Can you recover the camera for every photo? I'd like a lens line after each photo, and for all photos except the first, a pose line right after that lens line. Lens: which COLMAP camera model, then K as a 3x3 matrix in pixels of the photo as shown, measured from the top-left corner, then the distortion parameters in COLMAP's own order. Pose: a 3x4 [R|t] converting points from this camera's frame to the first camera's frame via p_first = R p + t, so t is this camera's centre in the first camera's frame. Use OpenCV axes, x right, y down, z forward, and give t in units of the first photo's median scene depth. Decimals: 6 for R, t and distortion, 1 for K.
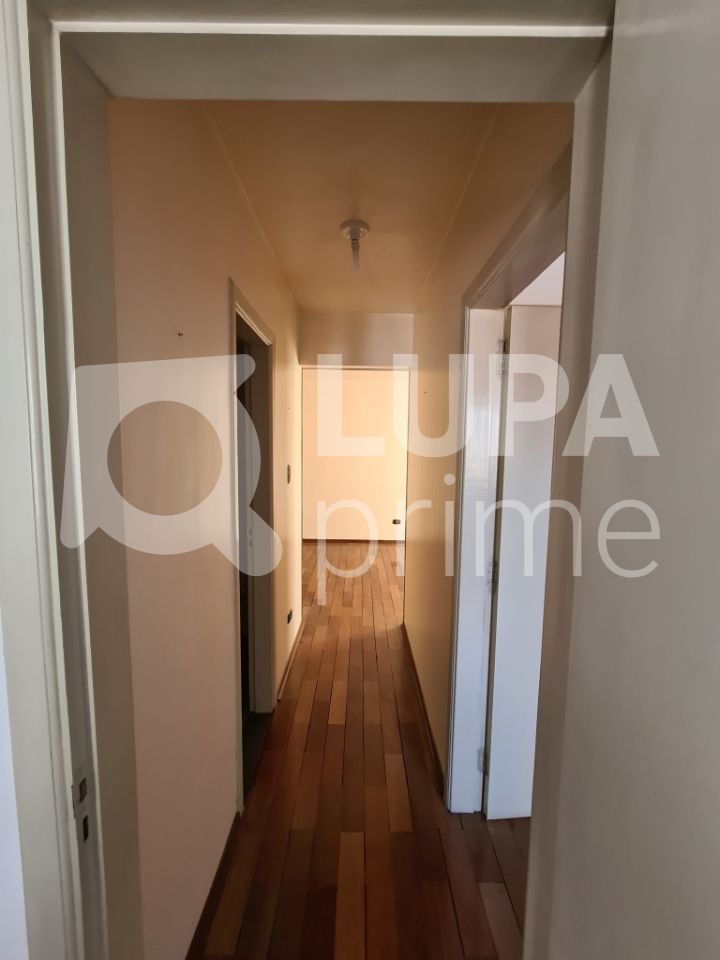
lens RADIAL K [[391.9, 0, 361.2], [0, 391.9, 482.1], [0, 0, 1]] dist [-0.000766, 0.000610]
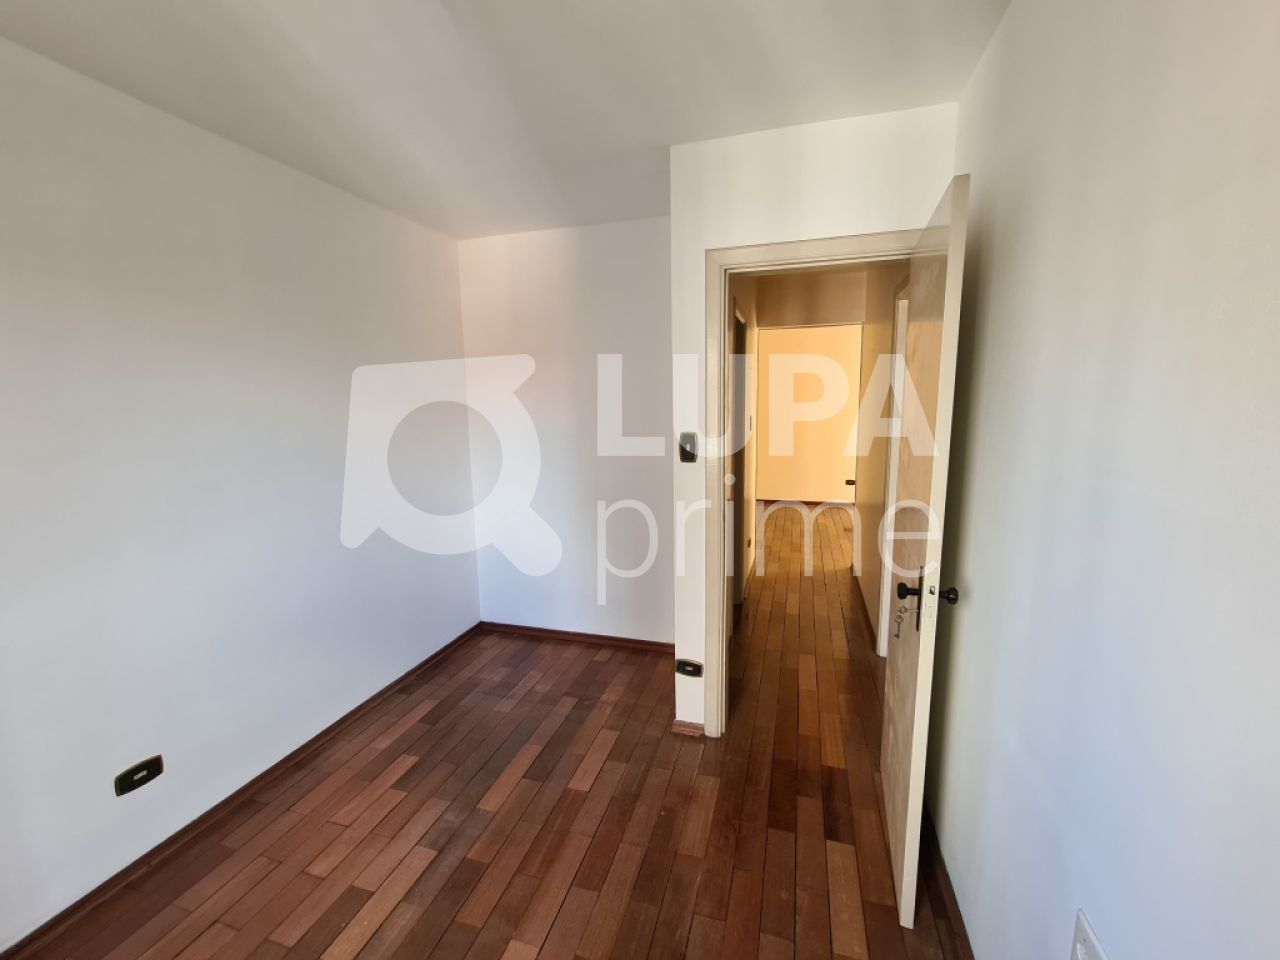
lens RADIAL K [[518.9, 0, 642.7], [0, 518.9, 484.6], [0, 0, 1]] dist [-0.002841, -0.000201]
pose [[0.955213, 0.014627, -0.295556, -0.027429], [0.007429, 0.997278, 0.073364, 0.044080], [0.295825, -0.072274, 0.952504, -0.592766]]
